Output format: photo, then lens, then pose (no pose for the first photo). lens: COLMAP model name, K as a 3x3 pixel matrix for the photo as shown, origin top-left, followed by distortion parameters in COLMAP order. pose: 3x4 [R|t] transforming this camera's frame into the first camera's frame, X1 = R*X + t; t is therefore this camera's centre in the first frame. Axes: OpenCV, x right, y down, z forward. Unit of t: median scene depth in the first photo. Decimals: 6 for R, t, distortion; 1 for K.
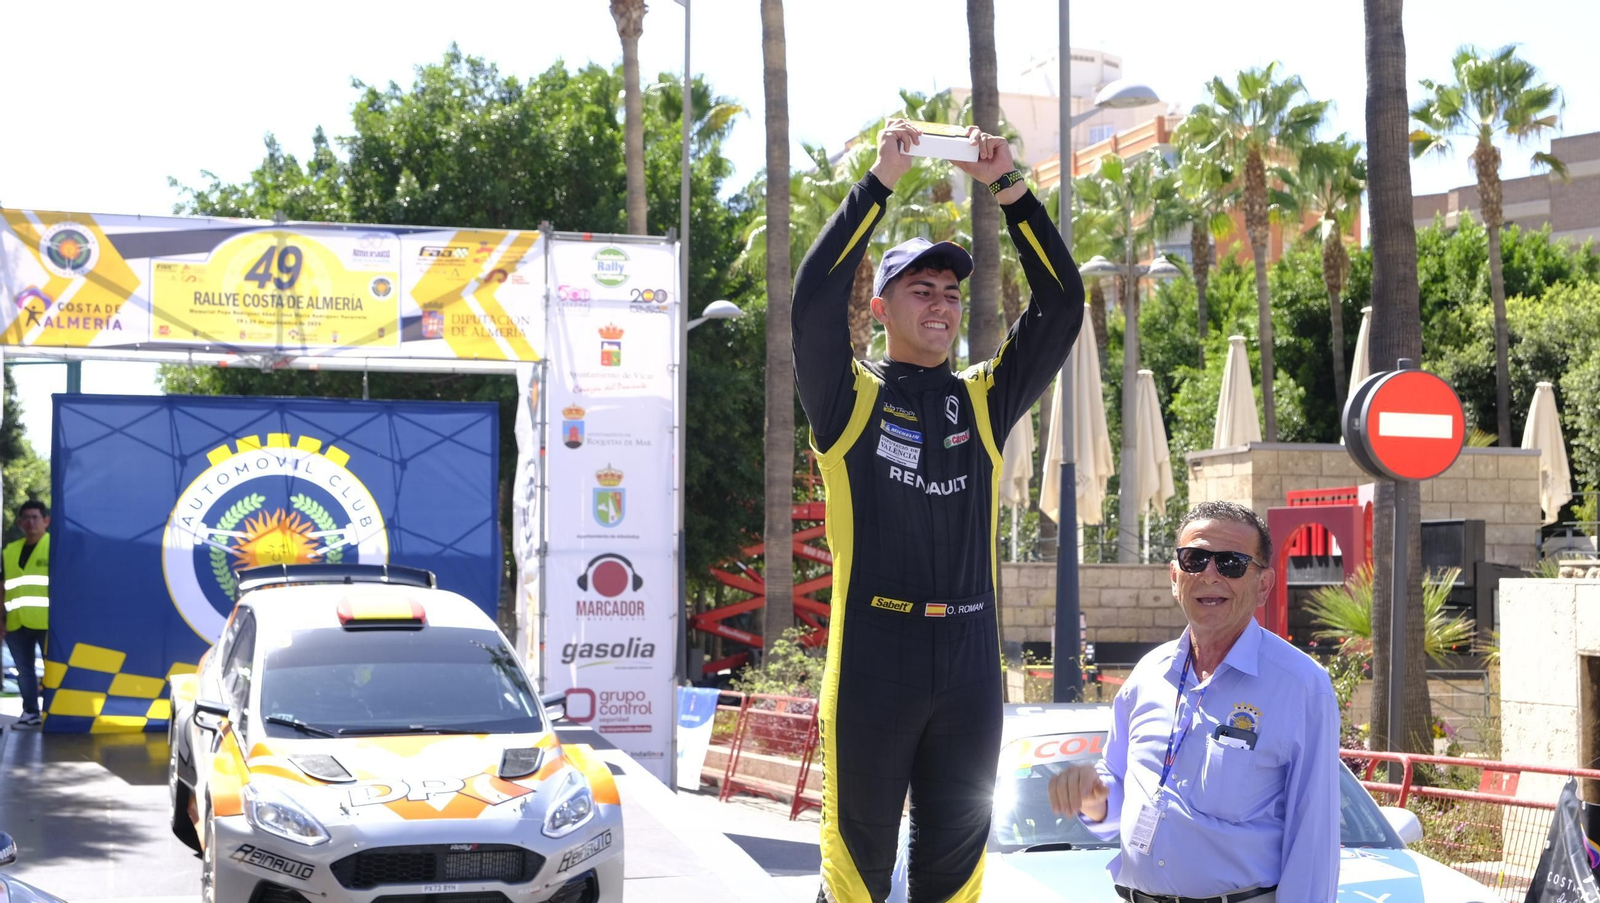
lens RADIAL K [[2462.4, 0, 821.5], [0, 2462.4, 459.0], [0, 0, 1]] dist [0.033739, 0.000000]
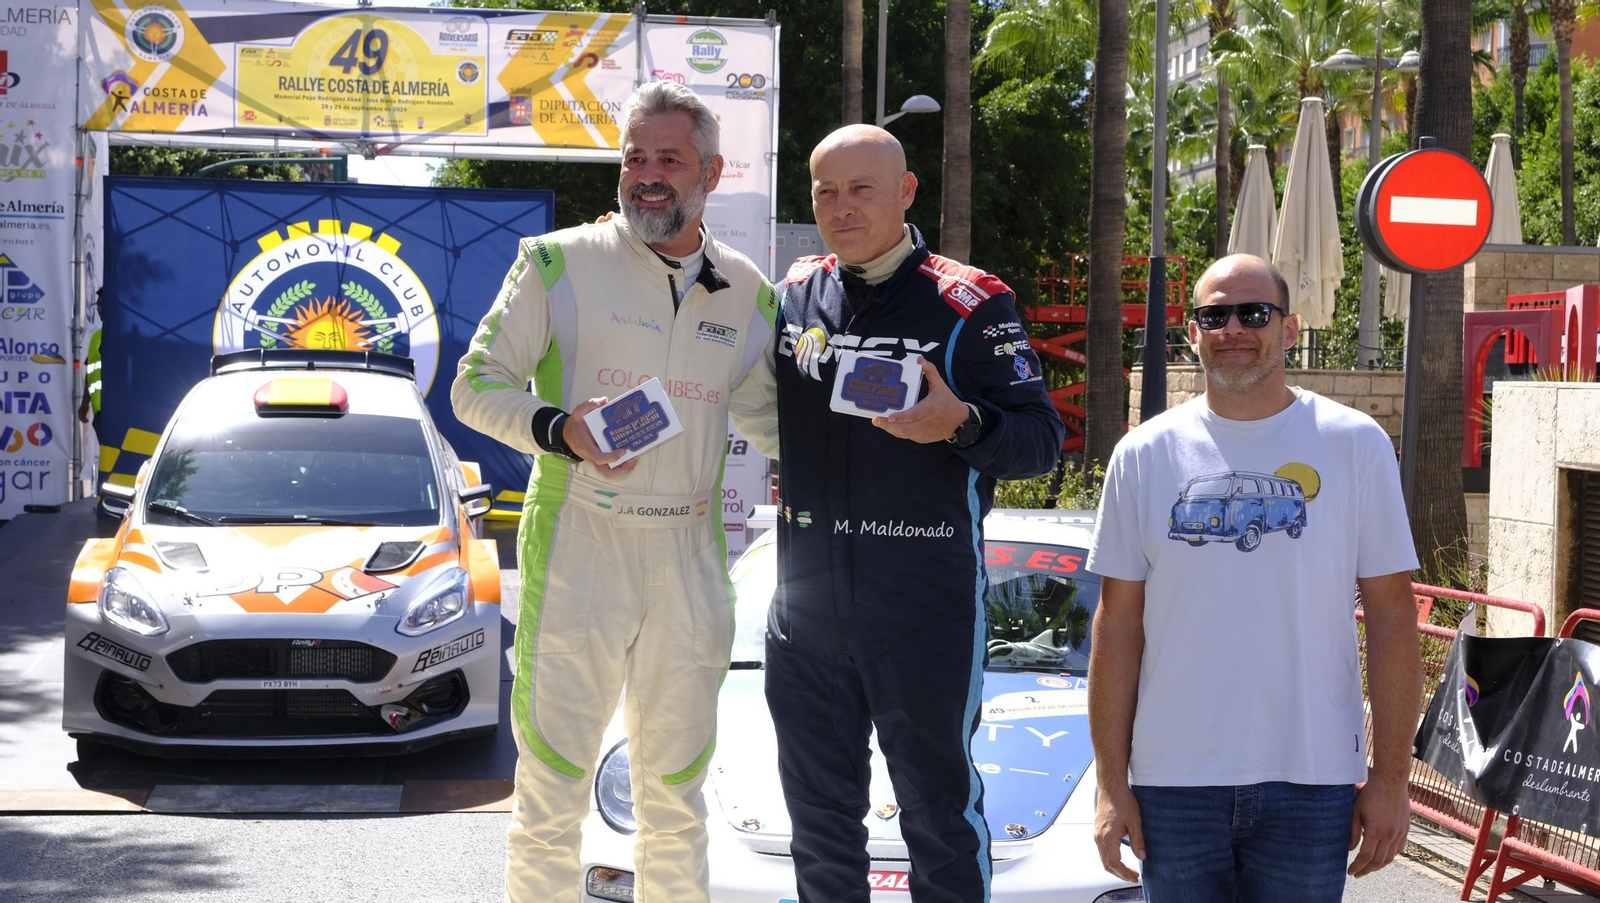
lens RADIAL K [[2411.0, 0, 812.2], [0, 2411.0, 472.2], [0, 0, 1]] dist [0.037916, 0.000000]
pose [[0.988716, 0.021082, -0.148313, 0.101715], [-0.008372, 0.996277, 0.085806, 0.005099], [0.149570, -0.083596, 0.985211, 0.060622]]
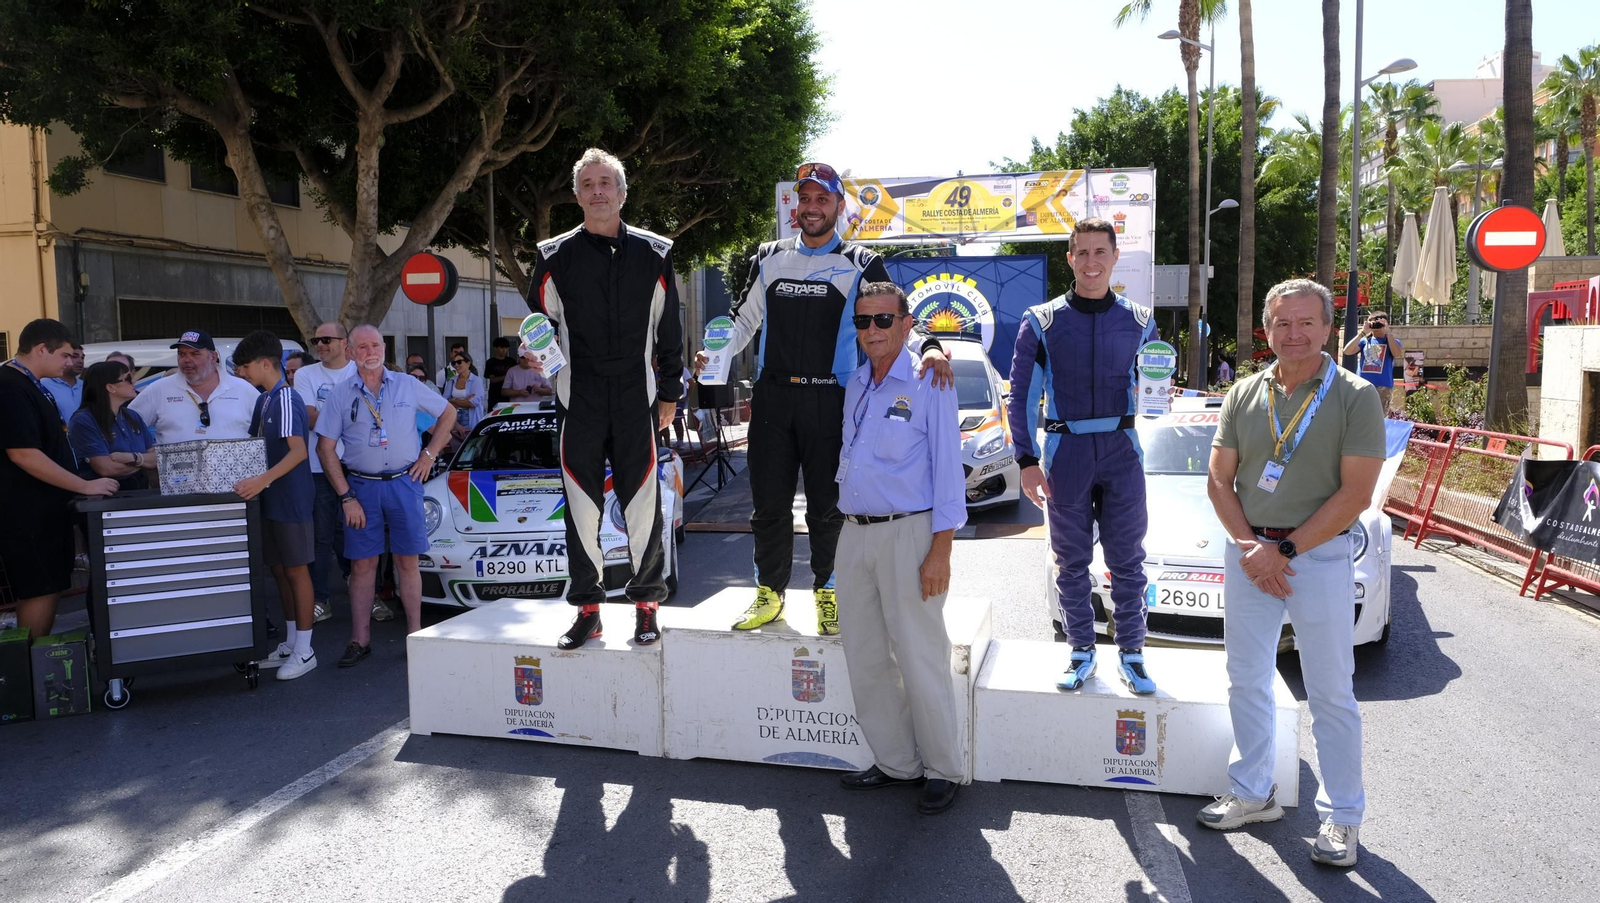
lens RADIAL K [[1074.4, 0, 807.9], [0, 1074.4, 452.7], [0, 0, 1]] dist [-0.032227, 0.013756]
pose [[0.887093, 0.030478, -0.460583, 0.103183], [0.039440, 0.989164, 0.141418, 0.007023], [0.459902, -0.143617, 0.876279, 0.070749]]
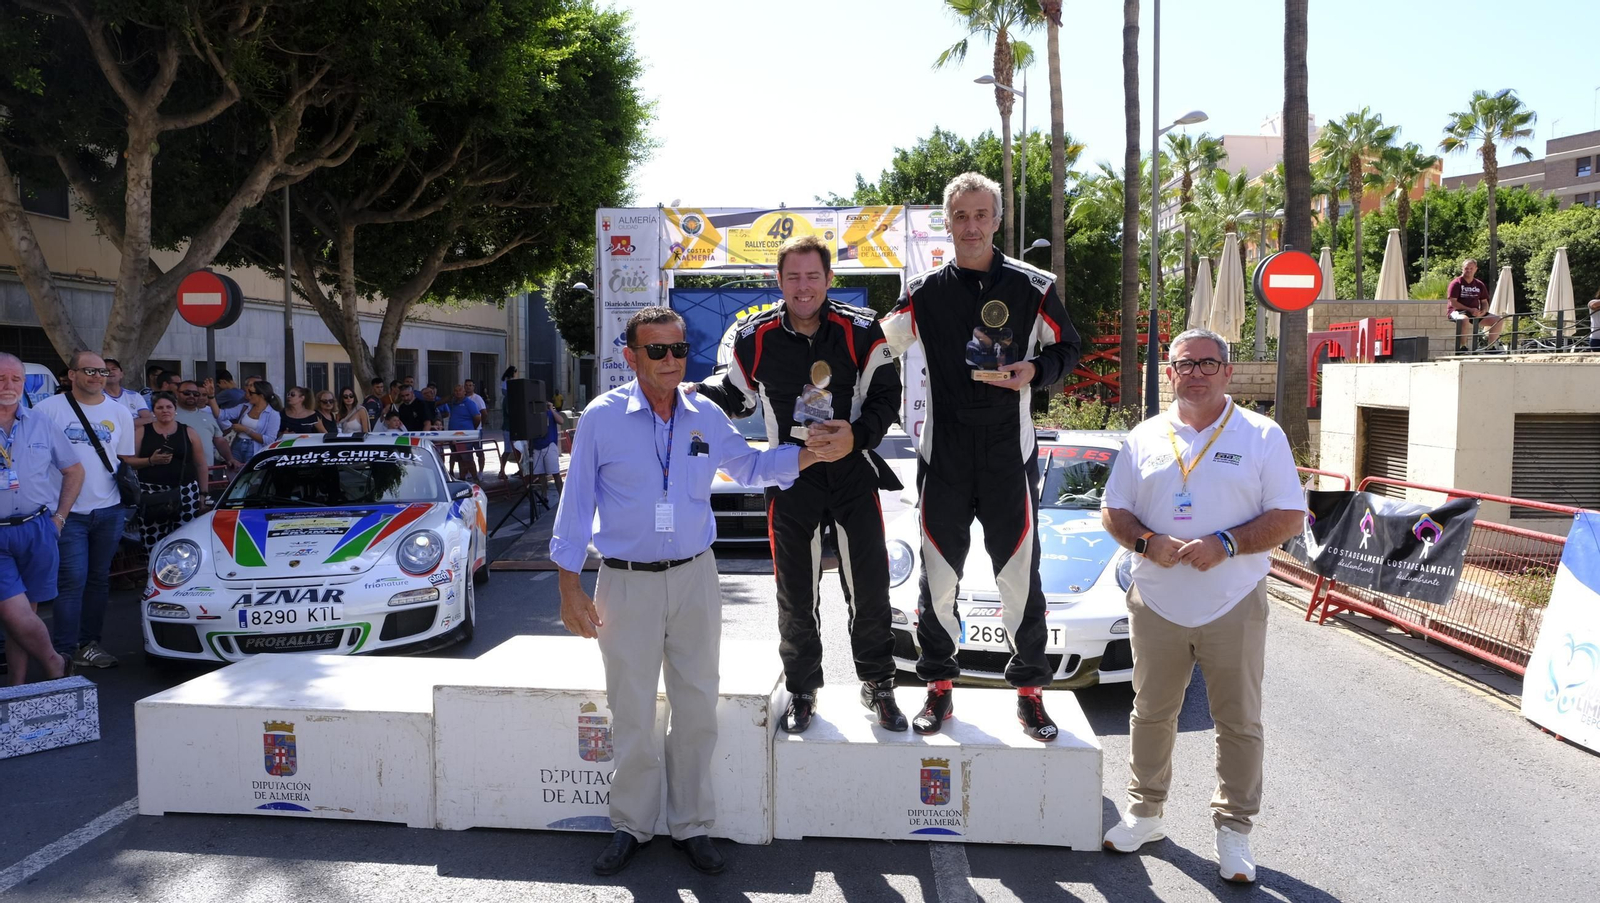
lens RADIAL K [[1074.4, 0, 804.5], [0, 1074.4, 455.7], [0, 0, 1]] dist [-0.032227, 0.013756]
pose [[0.947534, 0.017734, -0.319163, 0.104253], [0.022158, 0.992414, 0.120926, 0.007637], [0.318886, -0.121653, 0.939953, 0.084384]]
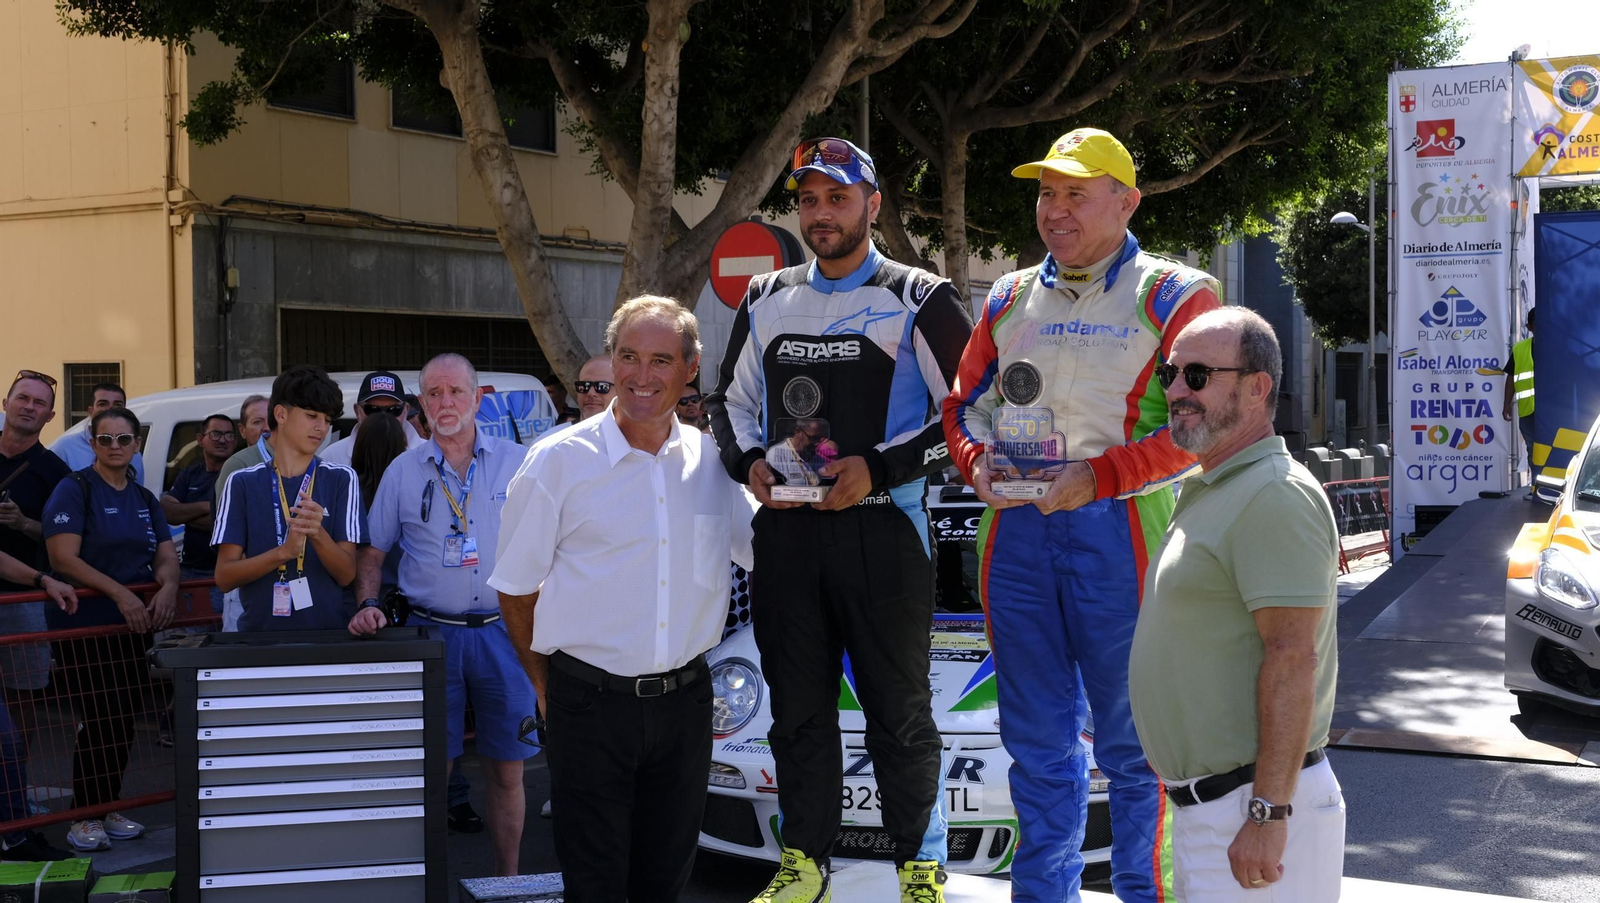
lens RADIAL K [[1948.8, 0, 811.1], [0, 1948.8, 456.9], [0, 0, 1]] dist [0.001274, 0.000000]
pose [[0.703236, 0.009853, -0.710888, 0.090929], [0.053085, 0.996385, 0.066323, 0.007221], [0.708972, -0.084378, 0.700171, 0.084108]]
